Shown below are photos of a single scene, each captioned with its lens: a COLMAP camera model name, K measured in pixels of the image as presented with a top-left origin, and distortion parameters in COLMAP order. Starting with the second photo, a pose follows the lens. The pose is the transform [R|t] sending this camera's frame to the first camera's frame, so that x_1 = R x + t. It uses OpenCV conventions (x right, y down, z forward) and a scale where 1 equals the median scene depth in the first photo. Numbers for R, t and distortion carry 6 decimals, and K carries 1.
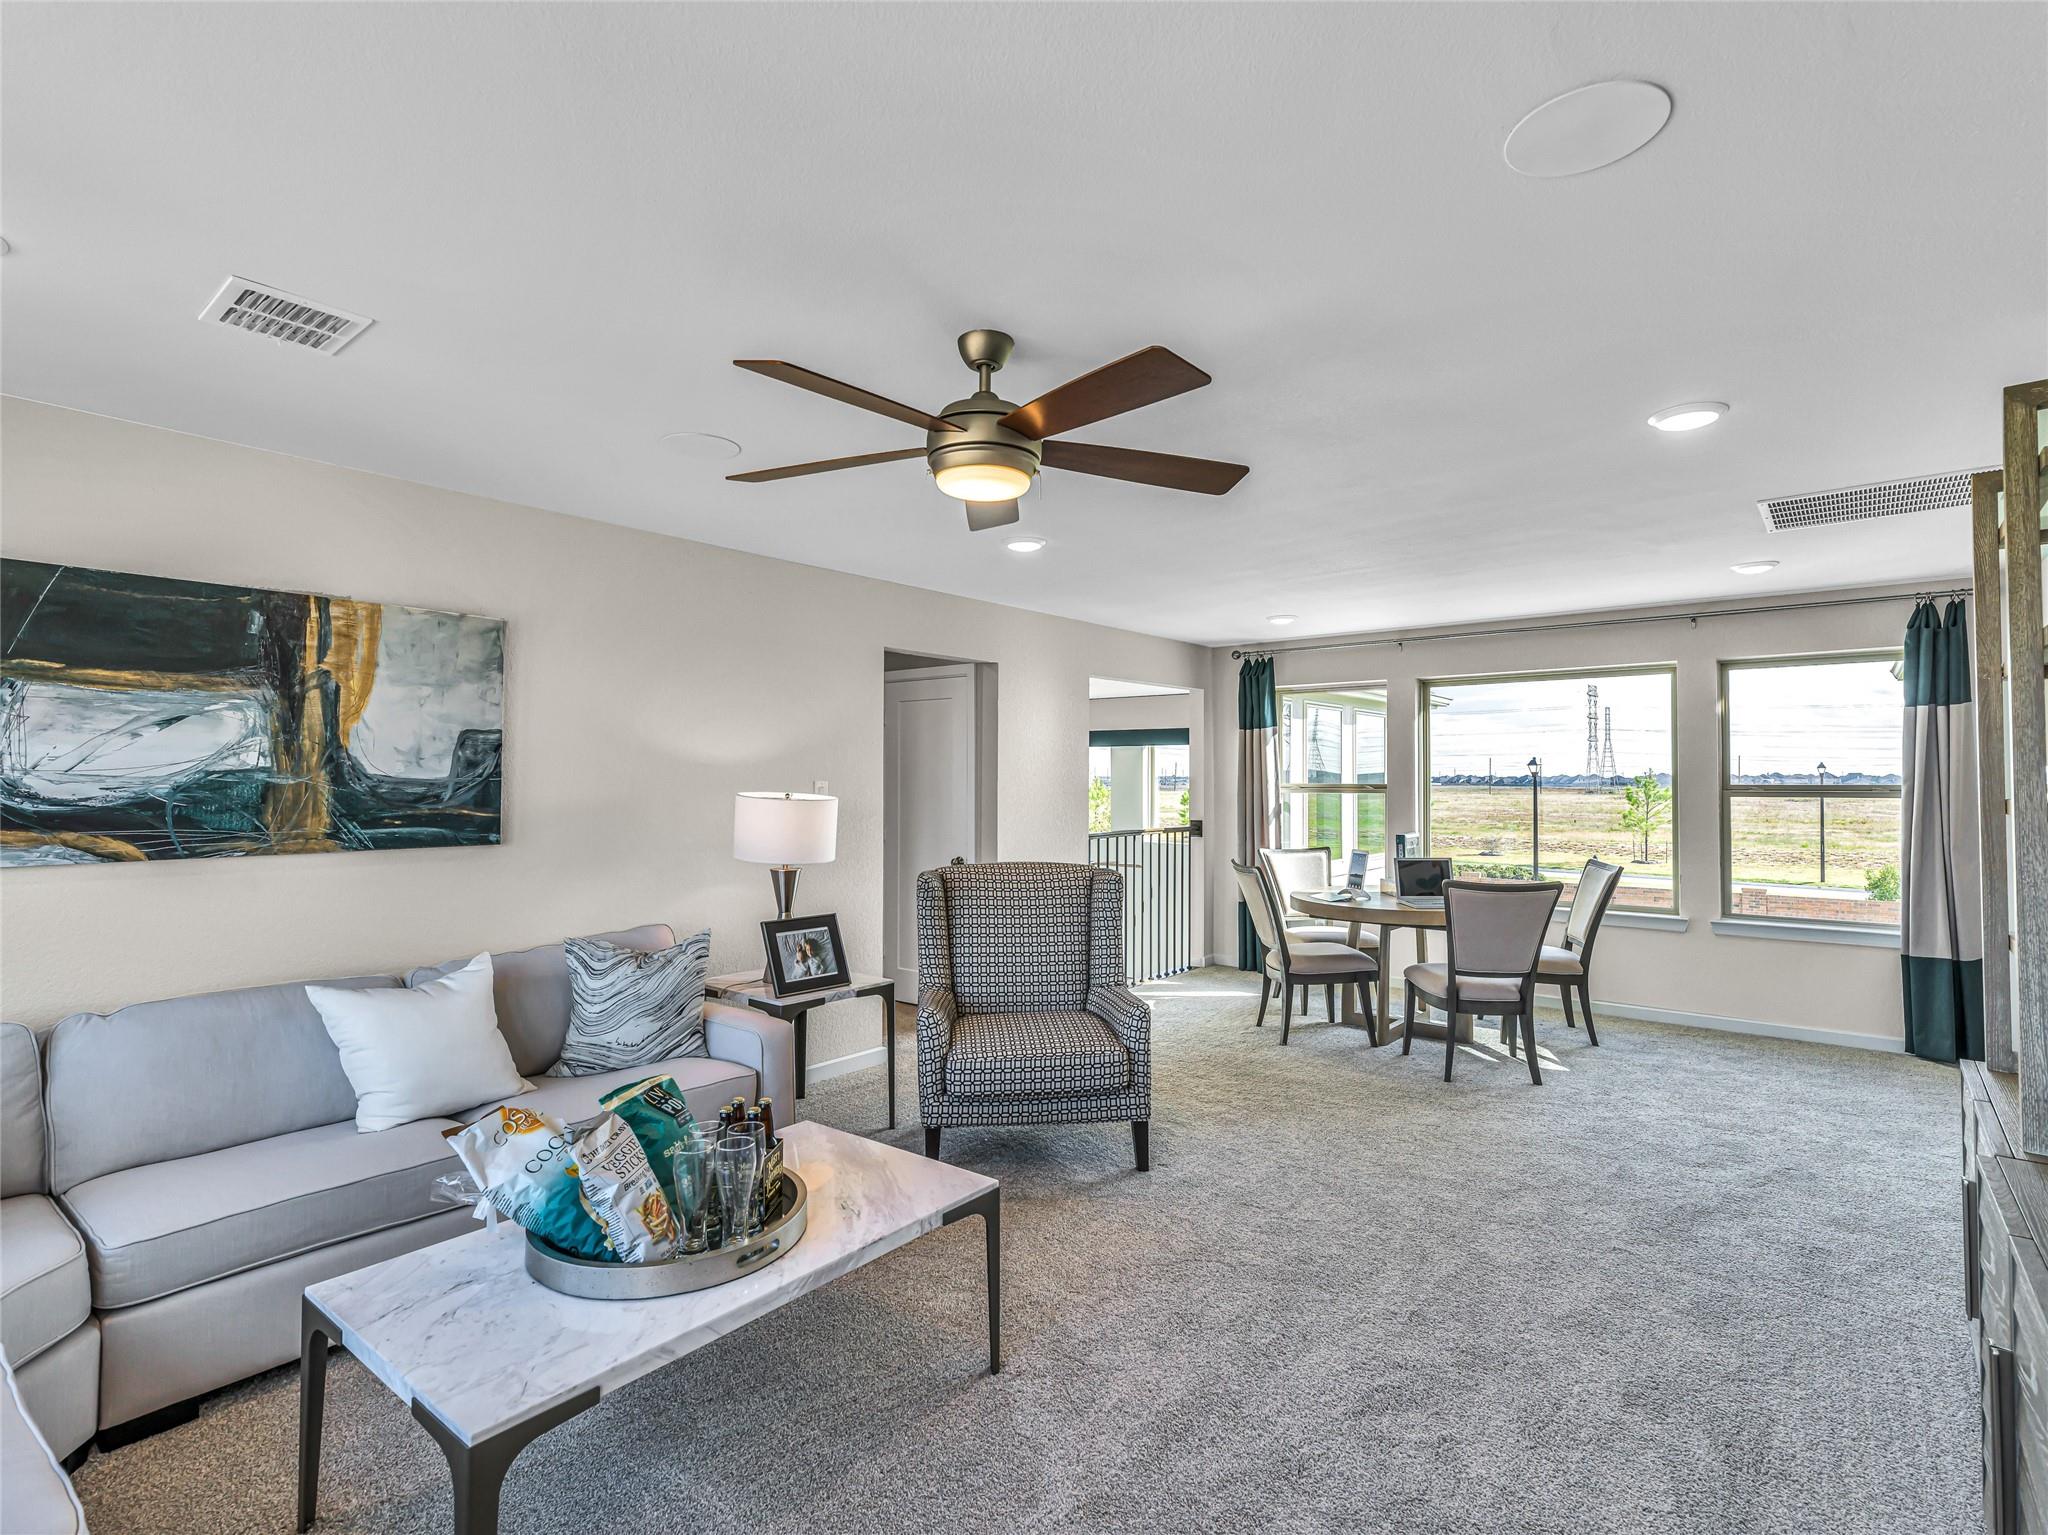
lens RADIAL K [[1023.1, 0, 1021.6], [0, 1023.1, 762.7], [0, 0, 1]] dist [0.001968, 0.000400]
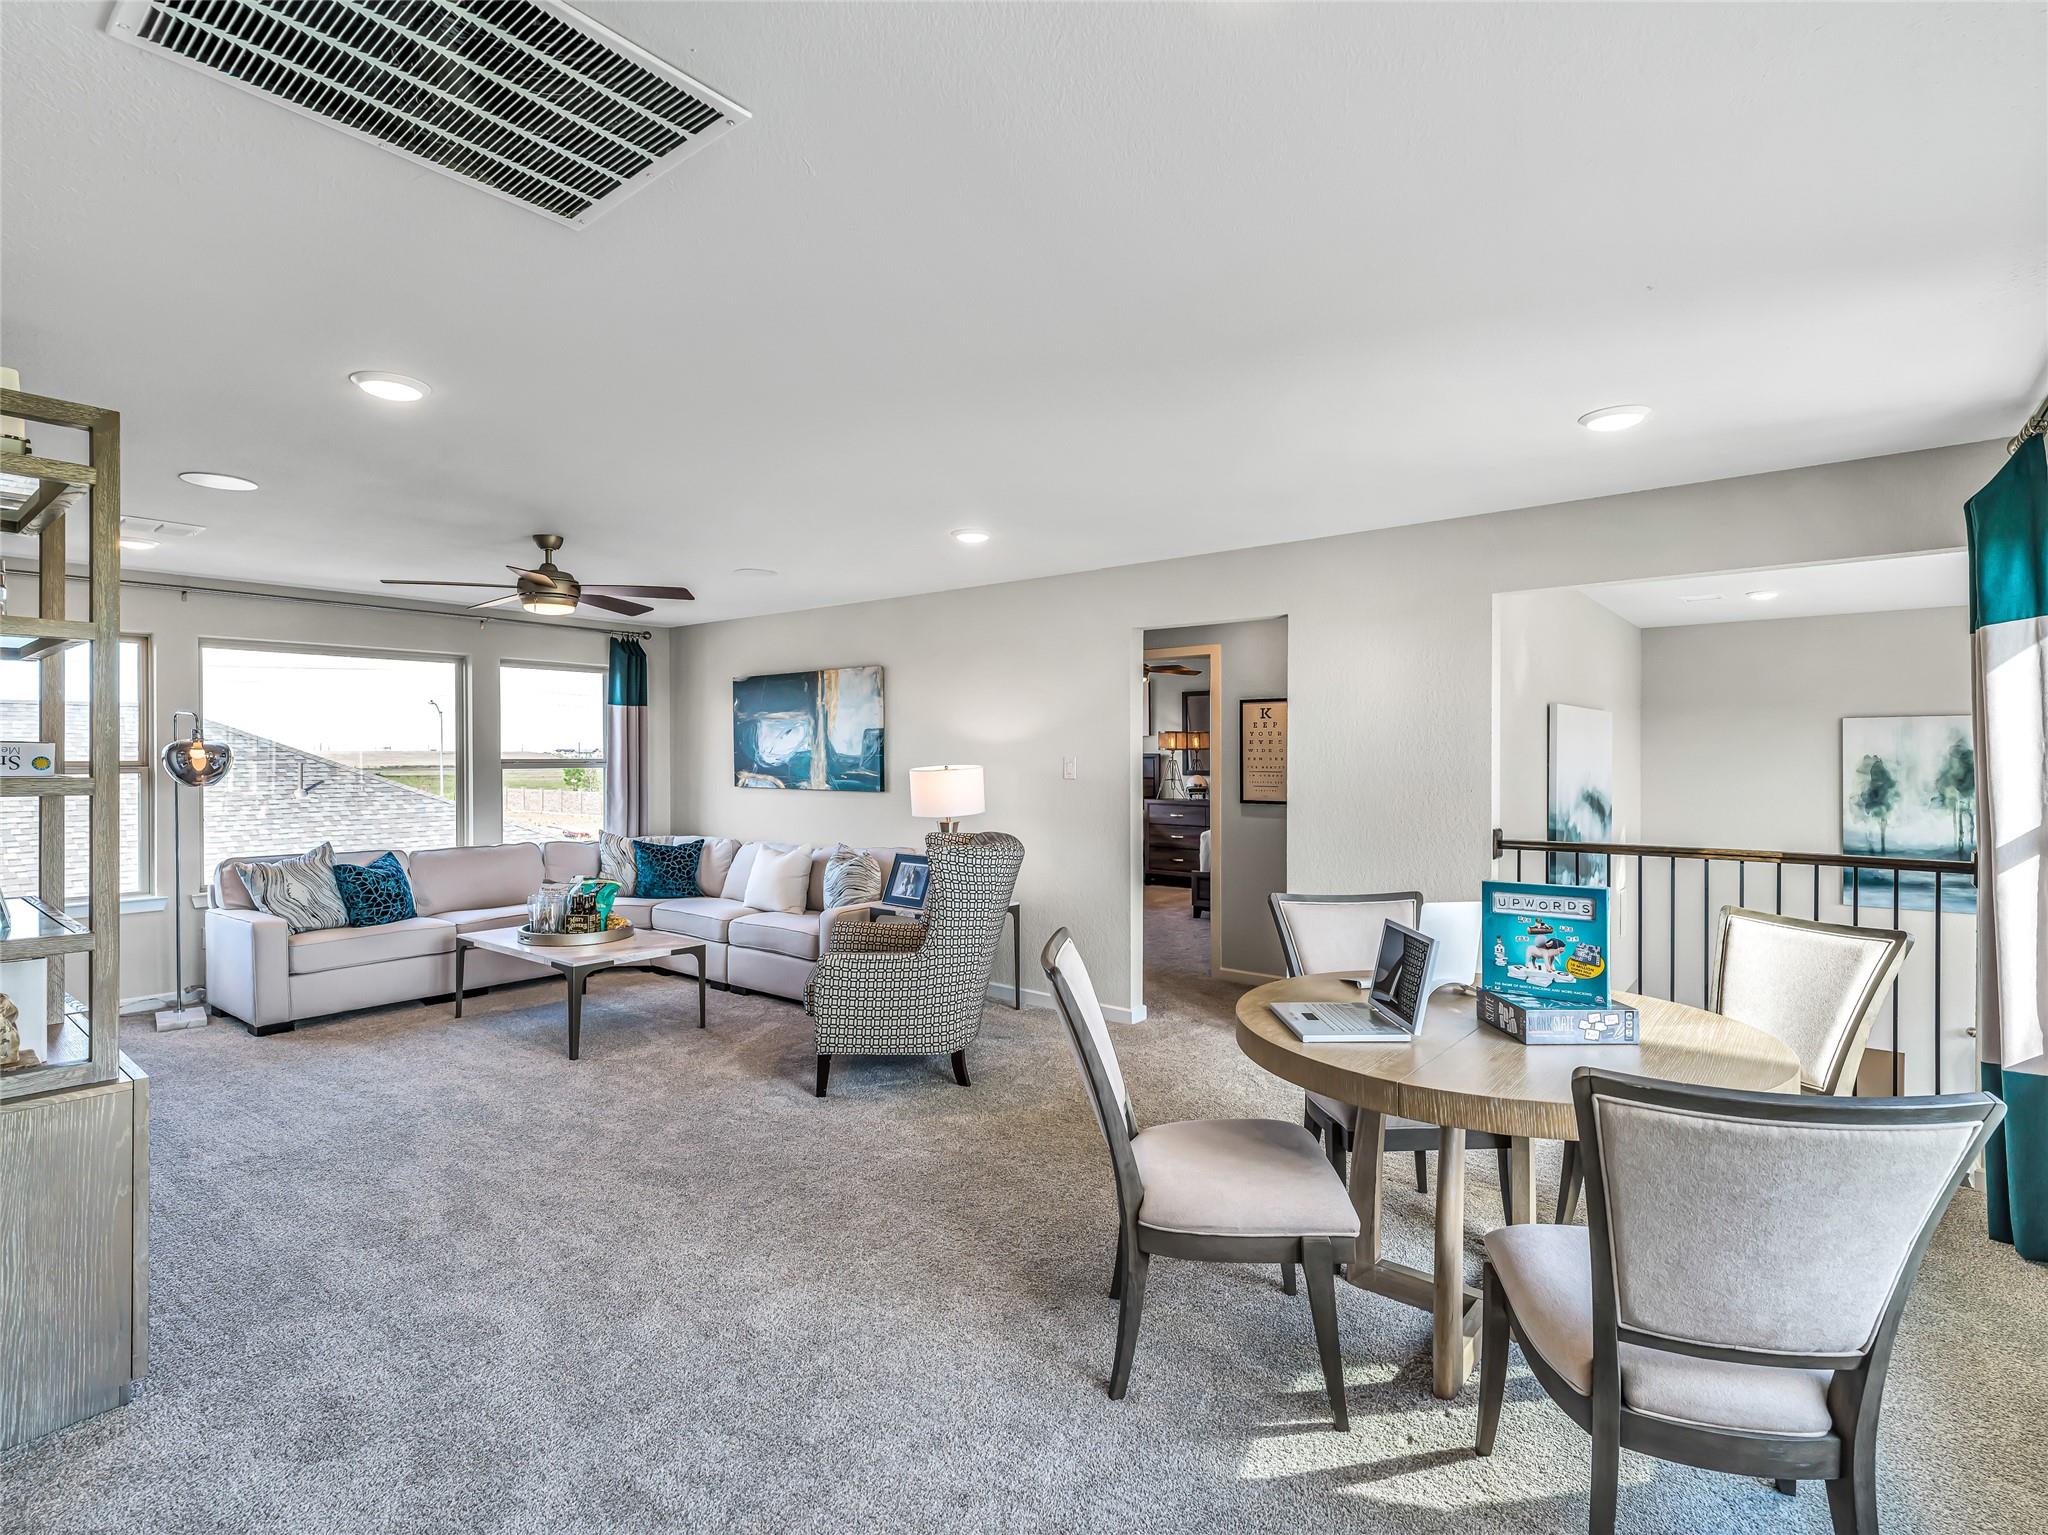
lens RADIAL K [[1023.1, 0, 1013.9], [0, 1023.1, 764.0], [0, 0, 1]] dist [0.001968, 0.000400]
pose [[-0.012919, 0.002035, -0.999914, 1.346239], [0.011839, 0.999928, 0.001882, 0.031572], [0.999846, -0.011814, -0.012942, 1.323470]]
